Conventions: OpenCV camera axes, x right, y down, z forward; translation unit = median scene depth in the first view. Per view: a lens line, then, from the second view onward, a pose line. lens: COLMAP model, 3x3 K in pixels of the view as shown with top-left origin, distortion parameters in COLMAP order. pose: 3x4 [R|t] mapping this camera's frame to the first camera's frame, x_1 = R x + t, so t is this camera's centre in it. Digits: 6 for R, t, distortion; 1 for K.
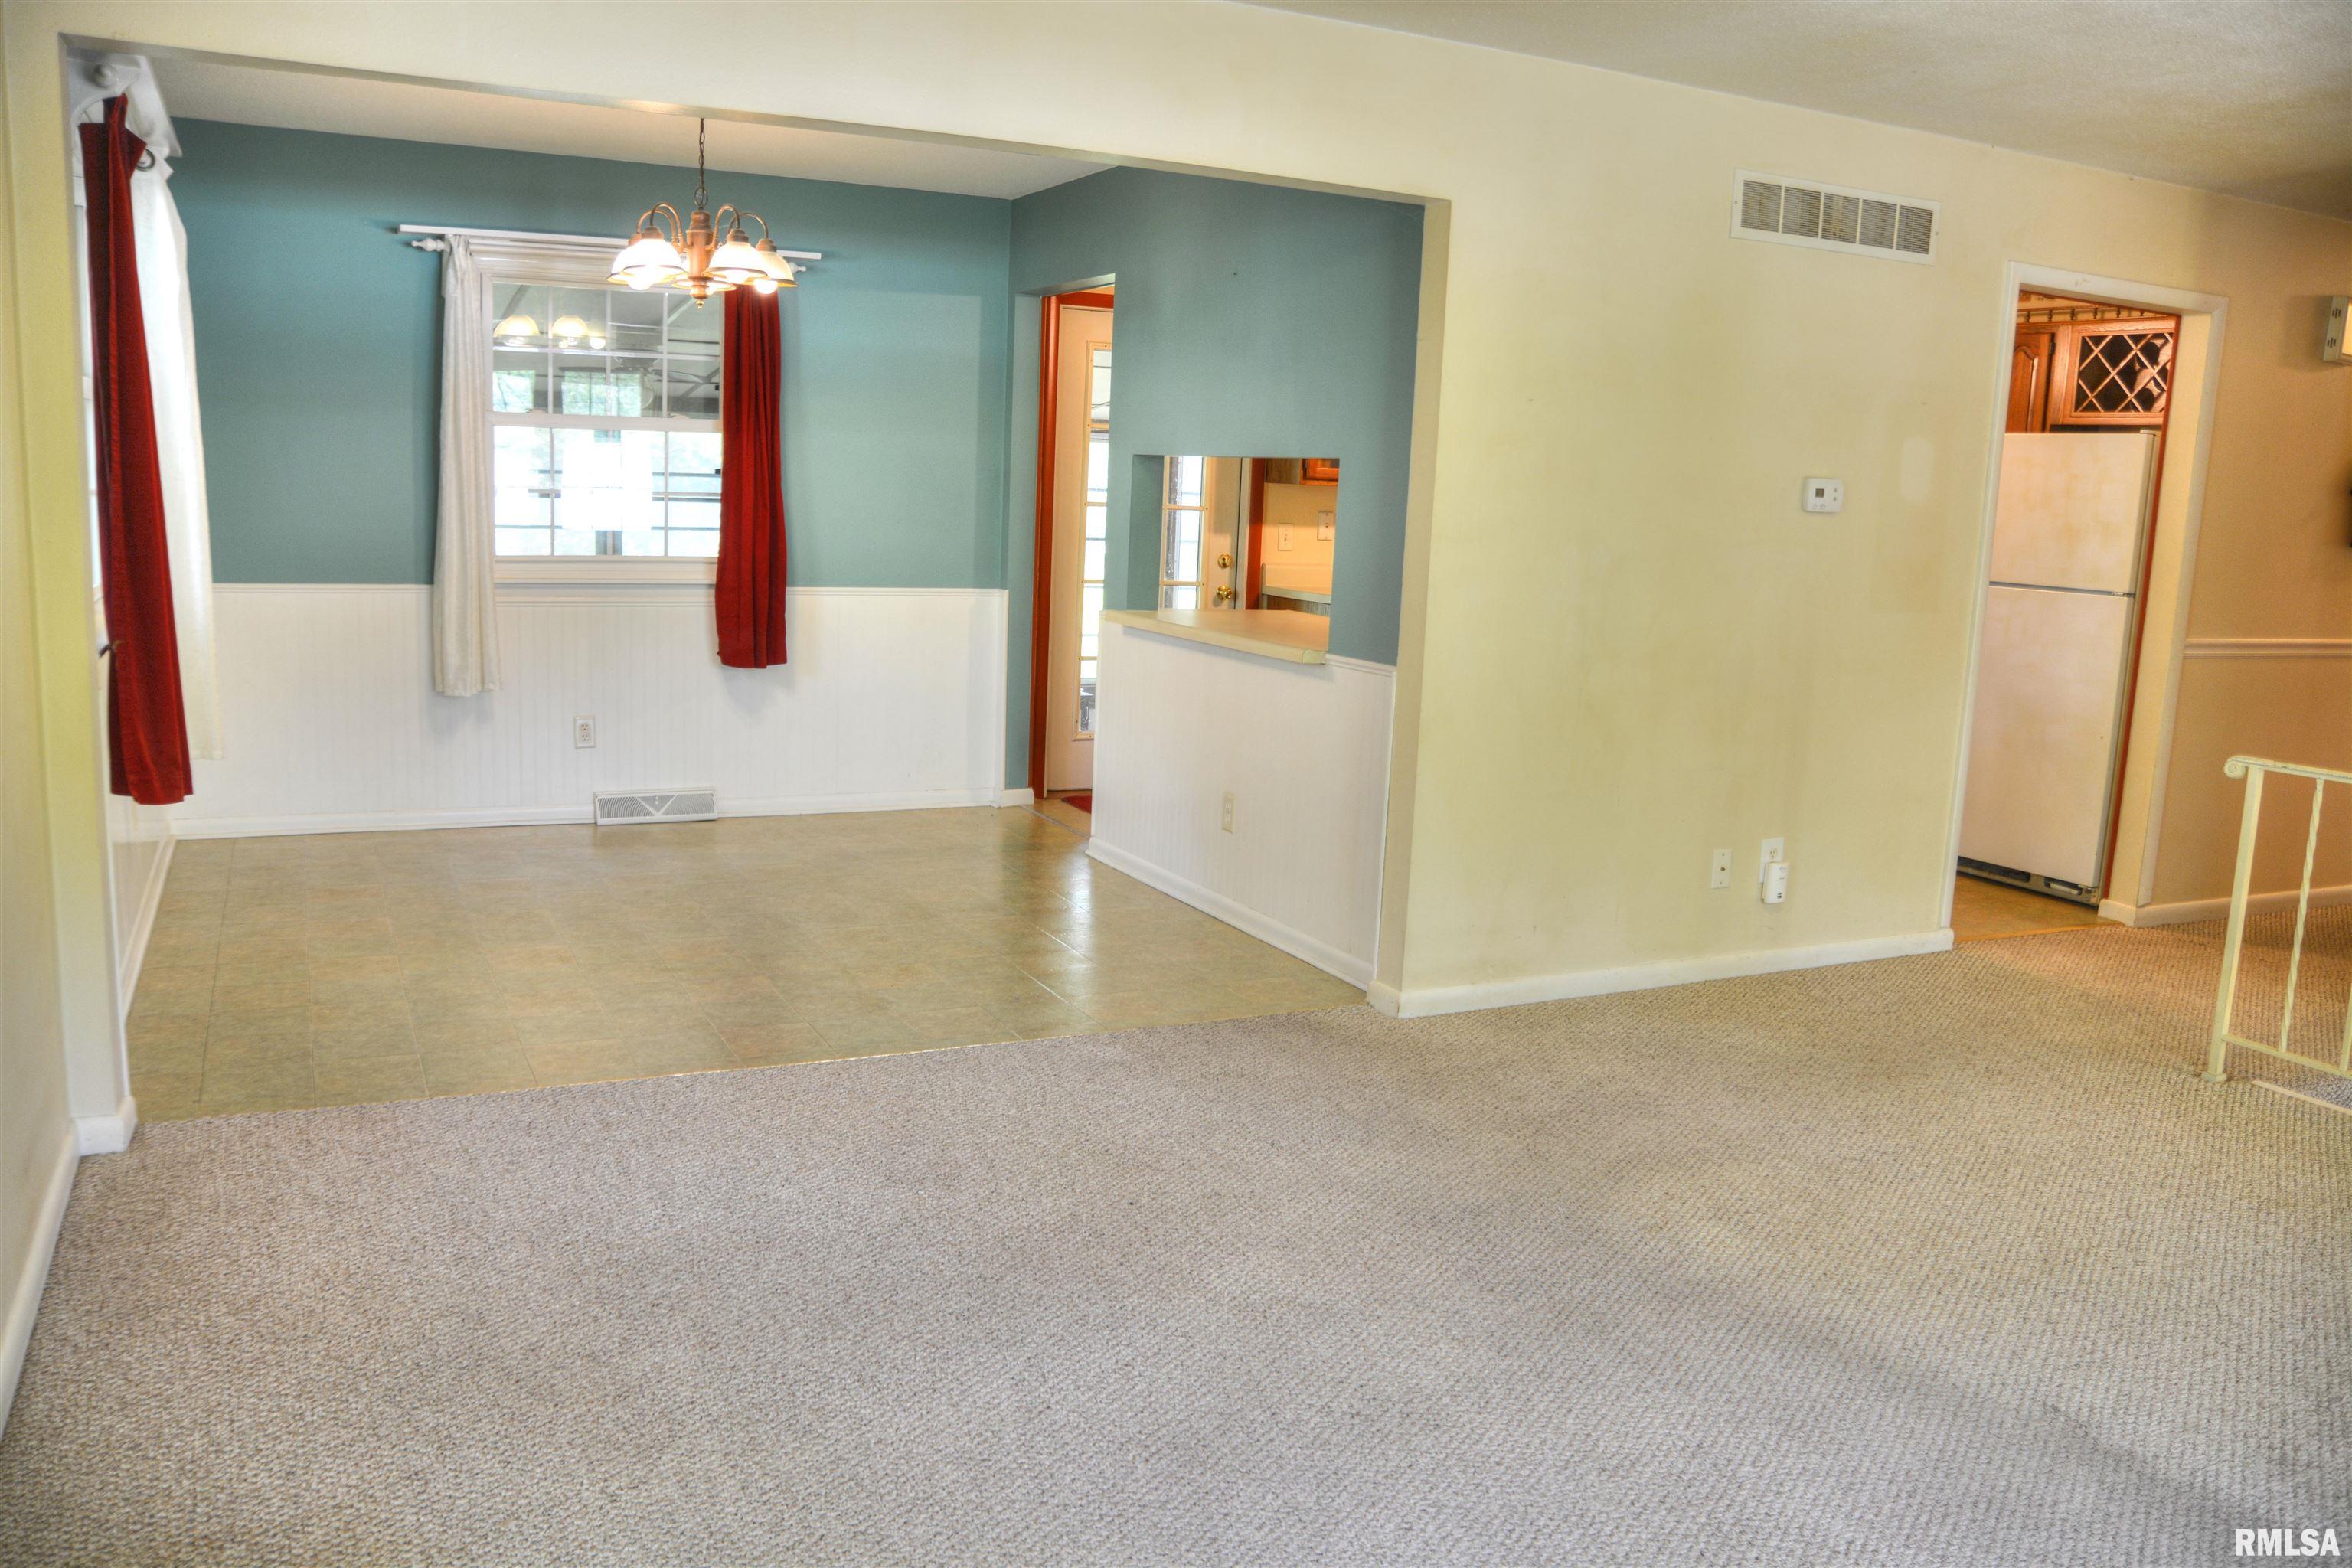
lens RADIAL K [[1831.7, 0, 1164.5], [0, 1831.7, 805.1], [0, 0, 1]] dist [-0.117264, 0.081582]
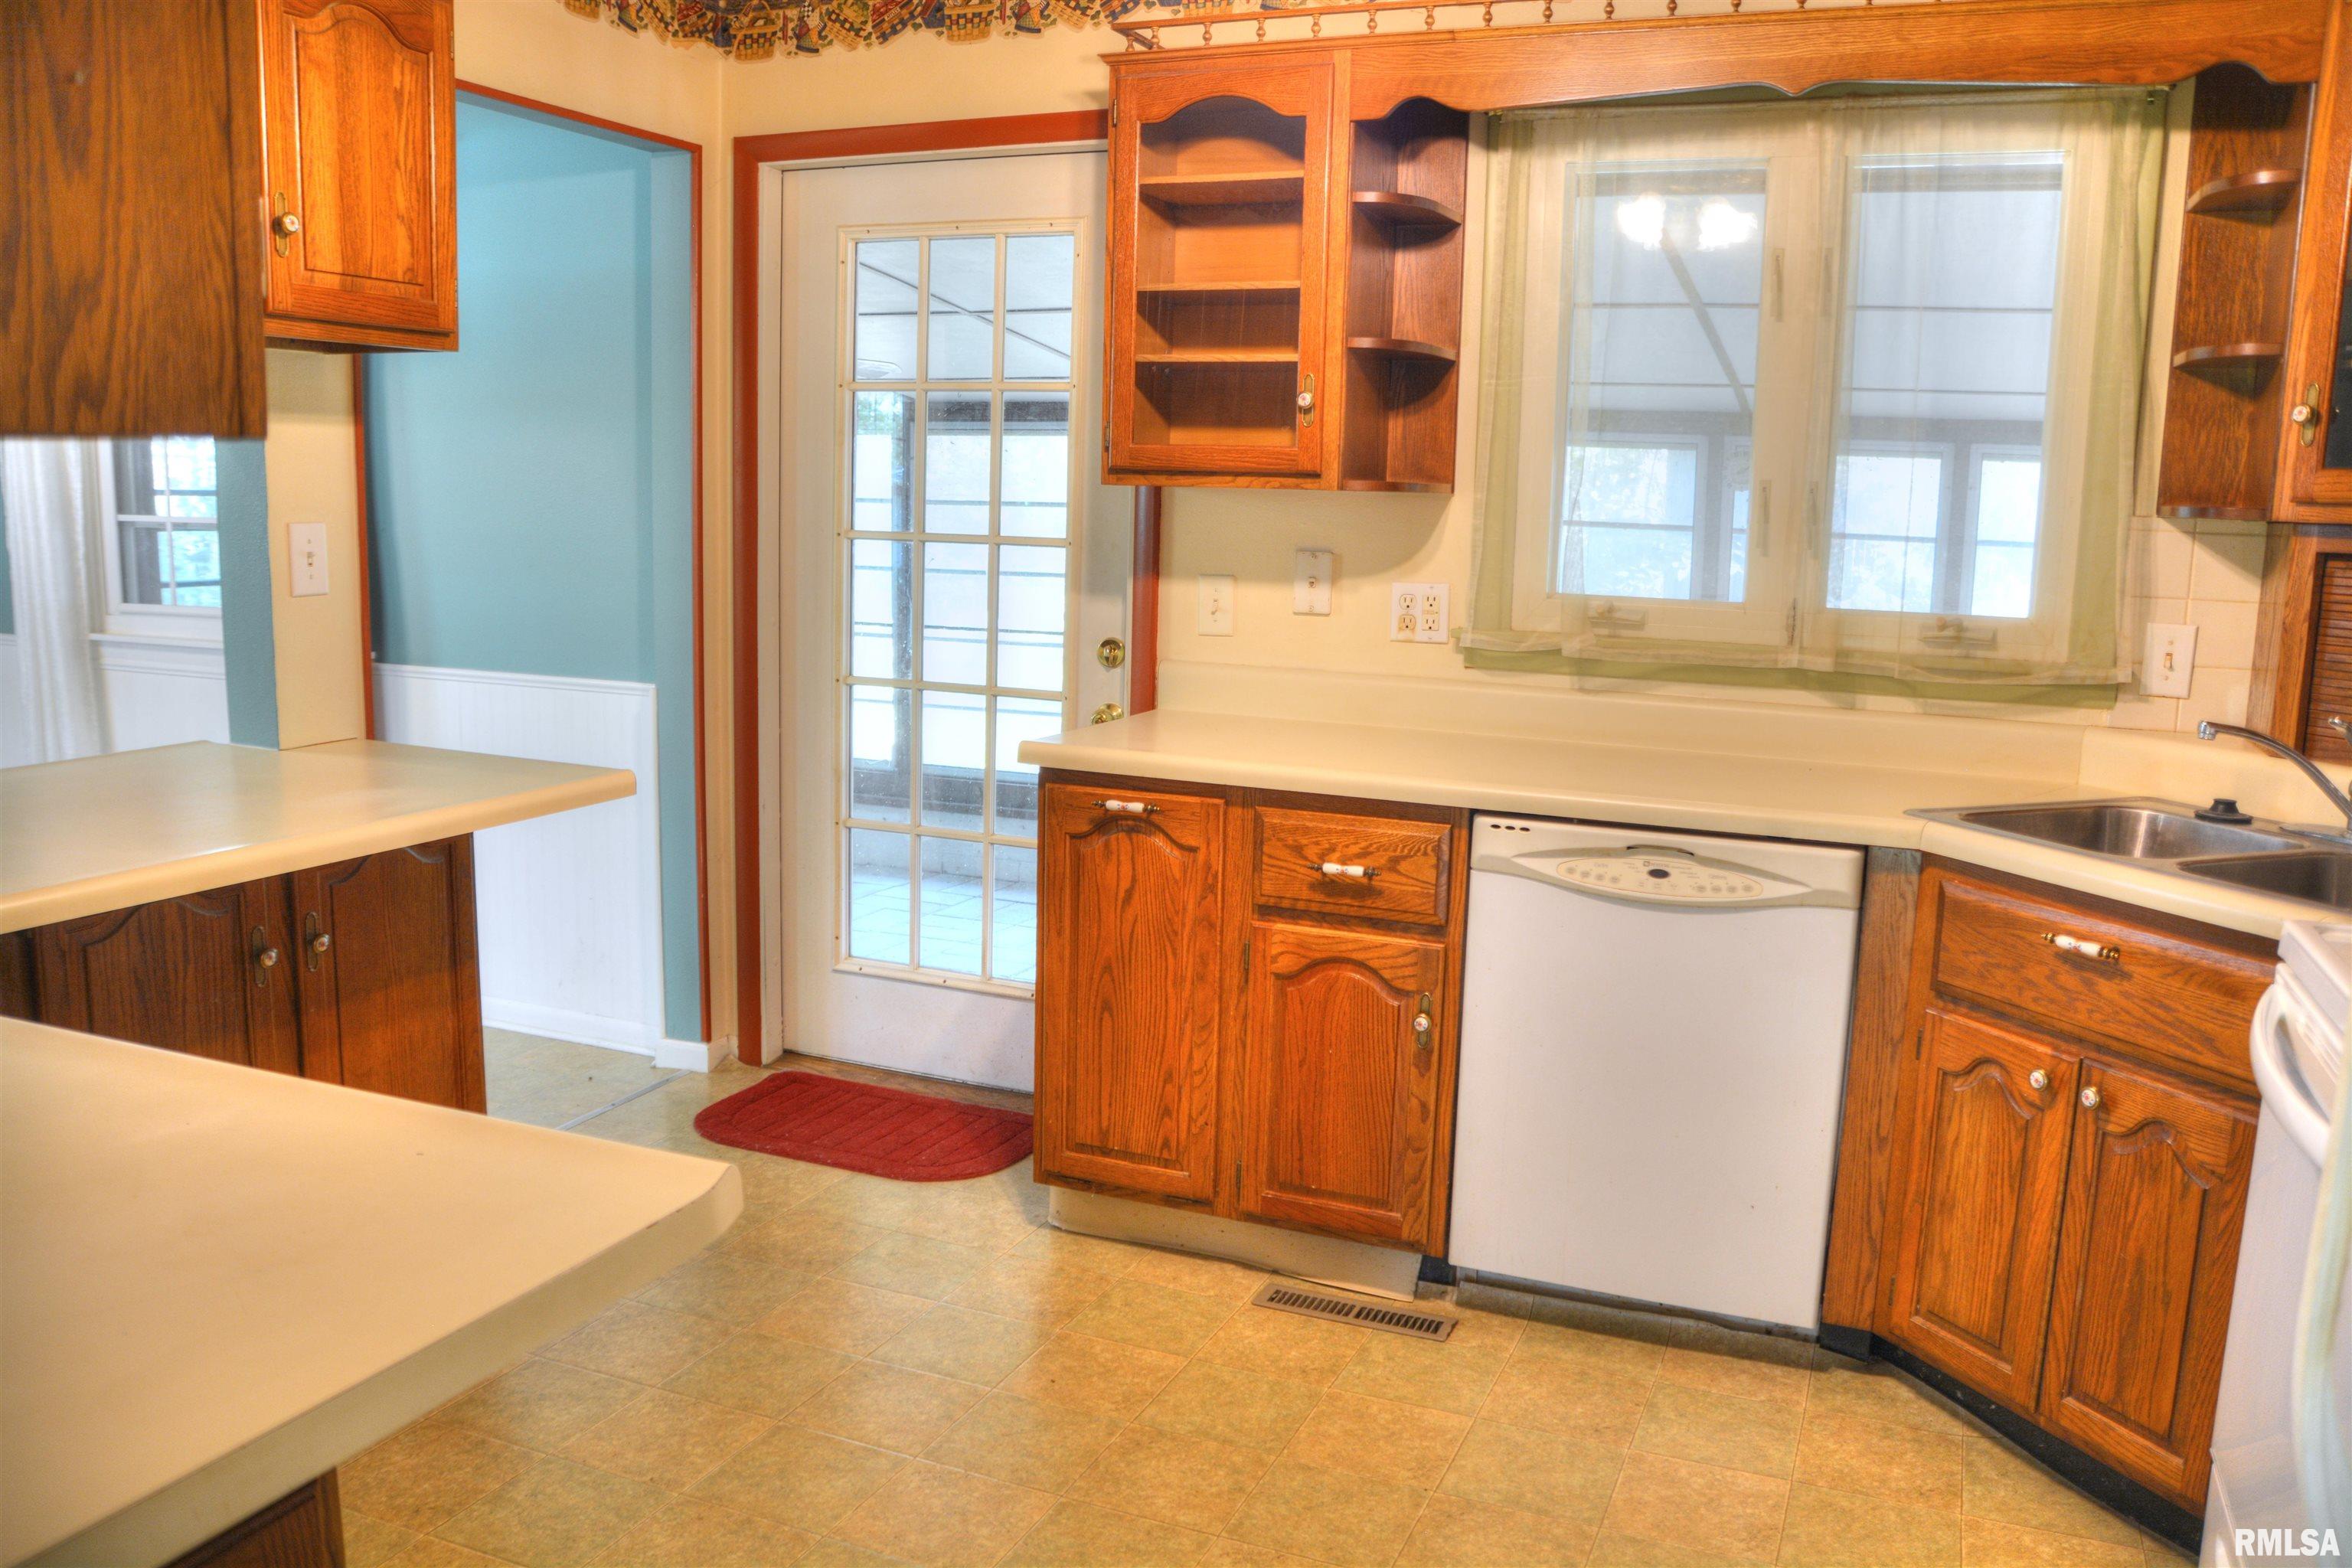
lens RADIAL K [[1831.7, 0, 1154.1], [0, 1831.7, 791.2], [0, 0, 1]] dist [-0.117264, 0.081582]
pose [[0.657686, 0.100020, -0.746623, 0.465909], [-0.133255, 0.990963, 0.015371, -0.123696], [0.741412, 0.089382, 0.665070, 0.807987]]
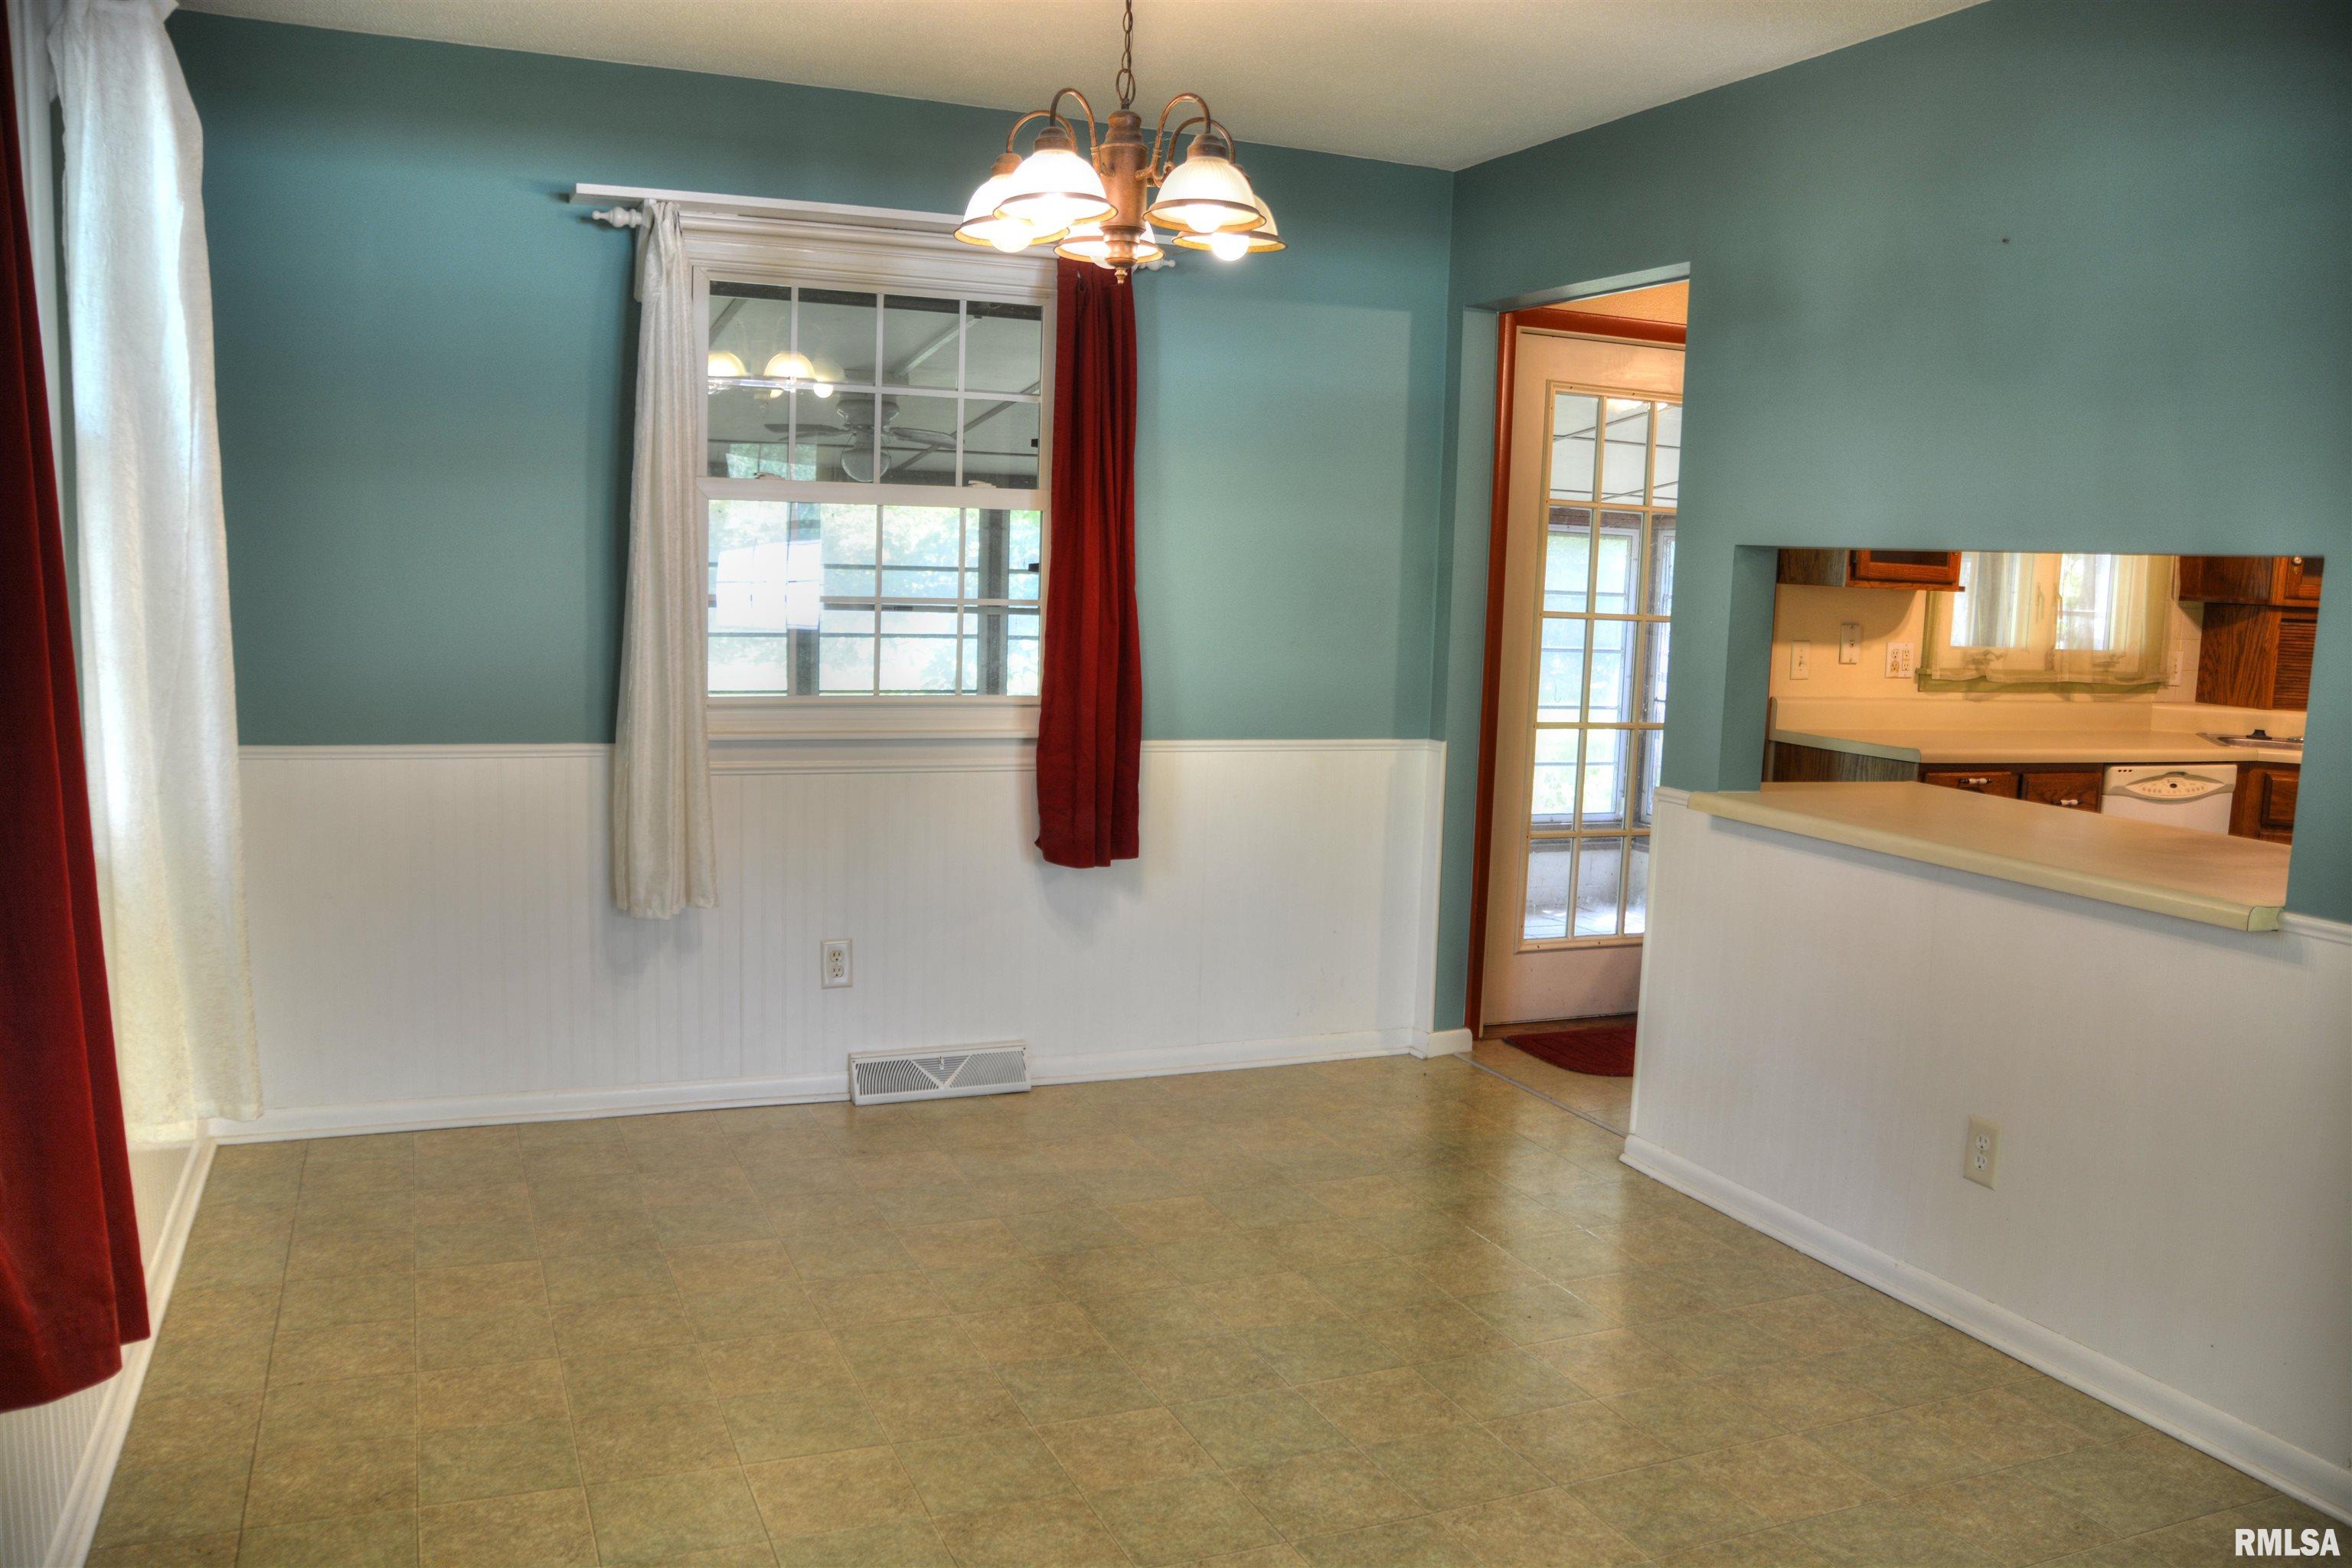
lens RADIAL K [[1831.7, 0, 1179.8], [0, 1831.7, 794.6], [0, 0, 1]] dist [-0.117264, 0.081582]
pose [[0.999008, 0.001545, -0.044514, -0.166044], [-0.003861, 0.998640, -0.051997, -0.067198], [0.044373, 0.052117, 0.997655, 0.344254]]
